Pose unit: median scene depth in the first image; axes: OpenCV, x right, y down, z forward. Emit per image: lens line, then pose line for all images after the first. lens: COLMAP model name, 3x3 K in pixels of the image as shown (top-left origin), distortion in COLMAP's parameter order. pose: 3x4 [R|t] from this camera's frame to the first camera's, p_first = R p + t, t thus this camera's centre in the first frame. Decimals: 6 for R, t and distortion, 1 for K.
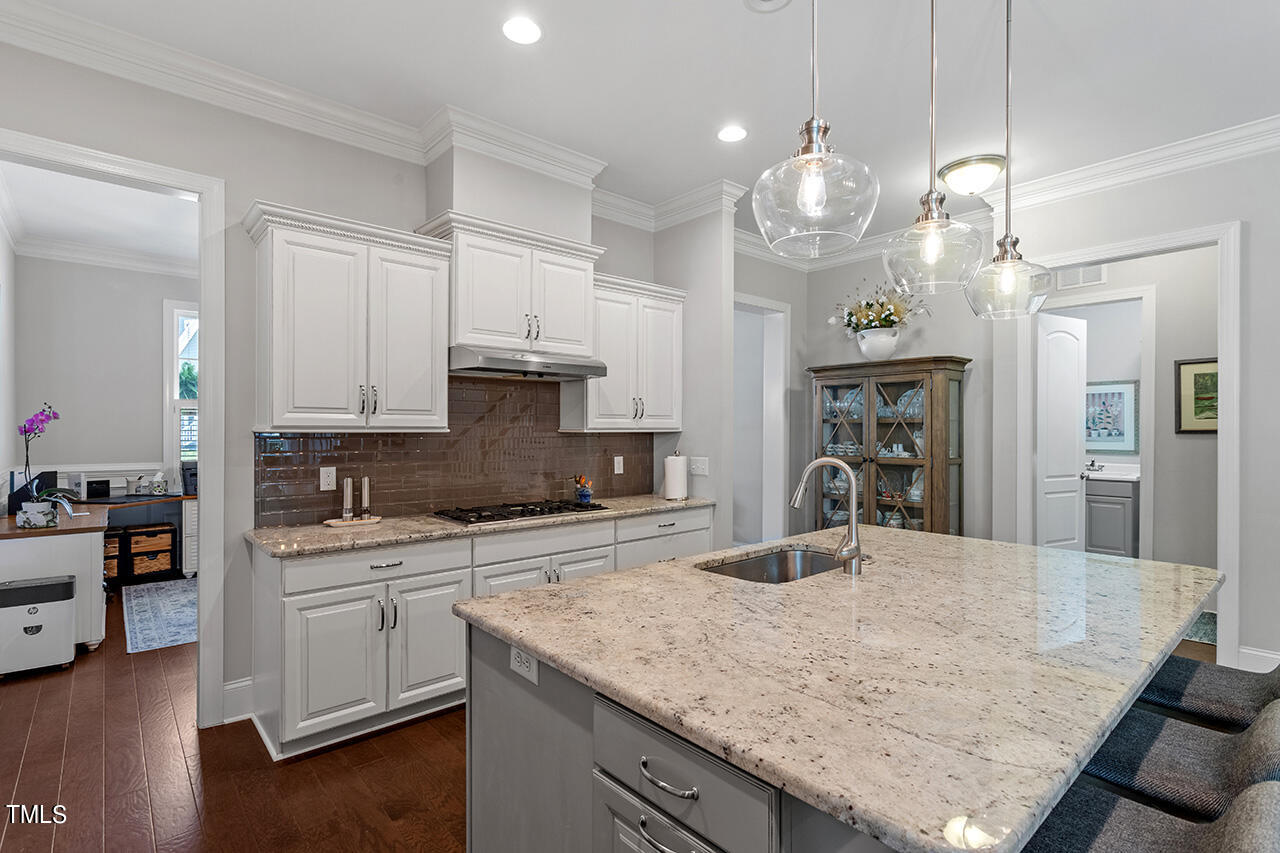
lens RADIAL K [[614.3, 0, 646.5], [0, 614.3, 431.0], [0, 0, 1]] dist [0.001437, 0.002418]
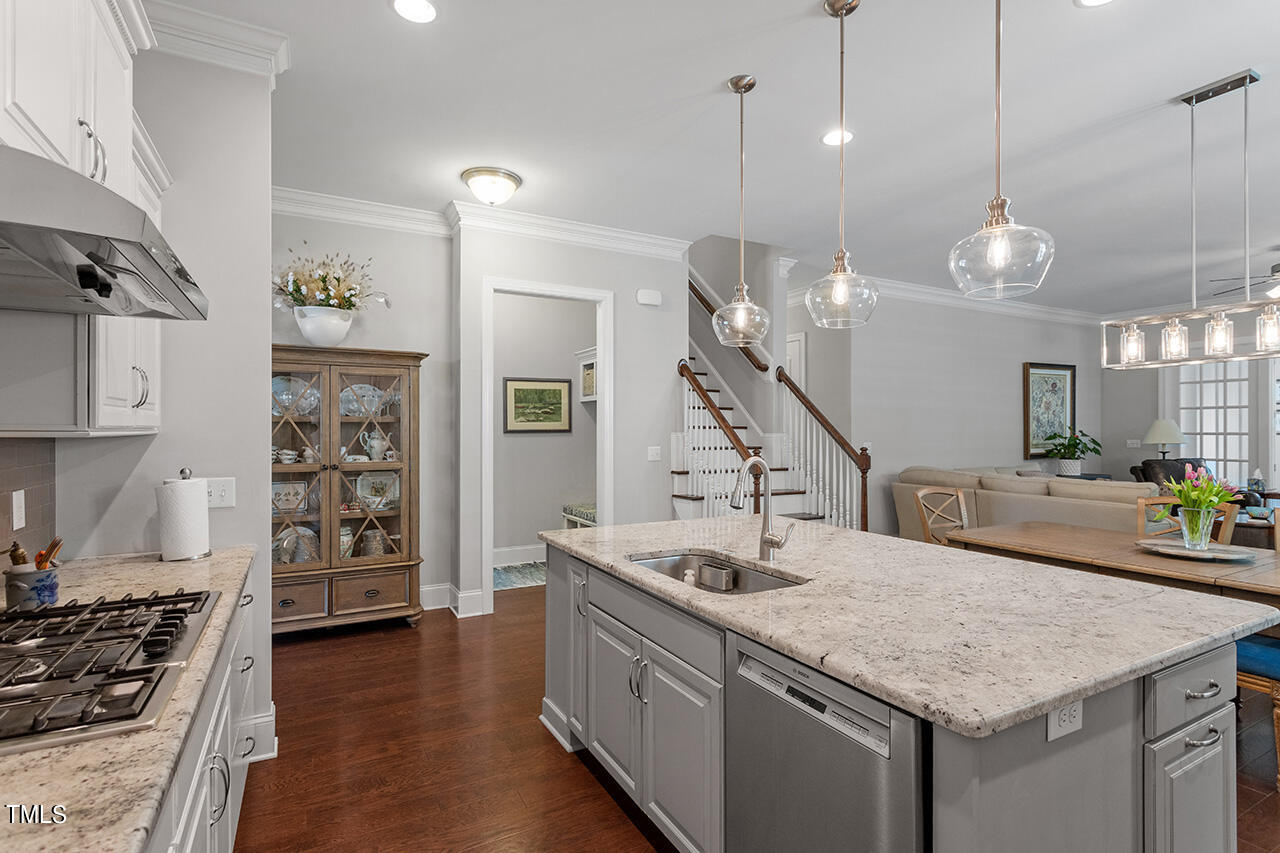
lens RADIAL K [[614.3, 0, 643.2], [0, 614.3, 428.4], [0, 0, 1]] dist [0.001437, 0.002418]
pose [[0.223790, 0.001771, 0.974636, -0.806886], [0.003382, 0.999991, -0.002594, -0.002643], [-0.974631, 0.003876, 0.223782, 0.982580]]
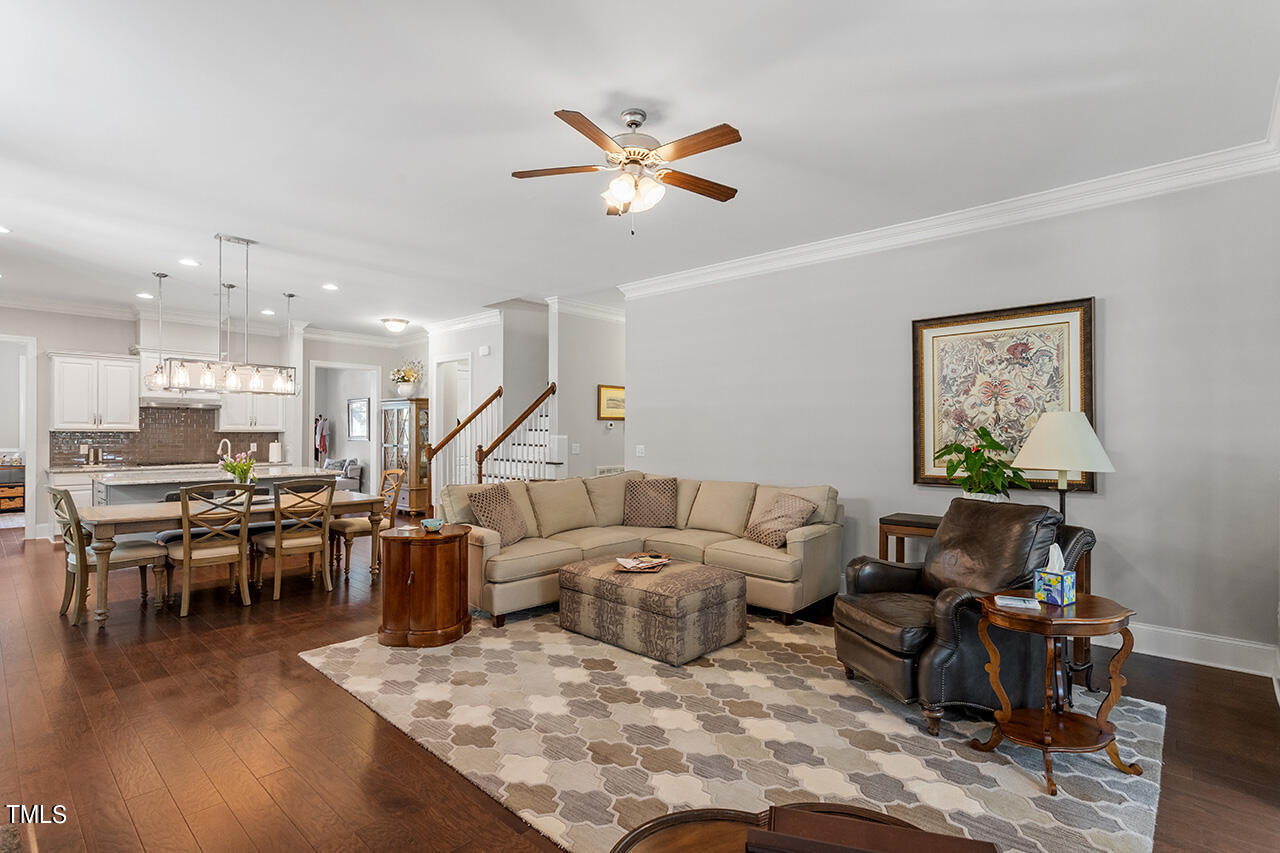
lens RADIAL K [[614.3, 0, 644.3], [0, 614.3, 431.5], [0, 0, 1]] dist [0.001437, 0.002418]
pose [[0.994404, 0.004769, 0.105534, 1.466704], [-0.004390, 0.999983, -0.003832, 0.003026], [-0.105550, 0.003347, 0.994408, -1.718141]]
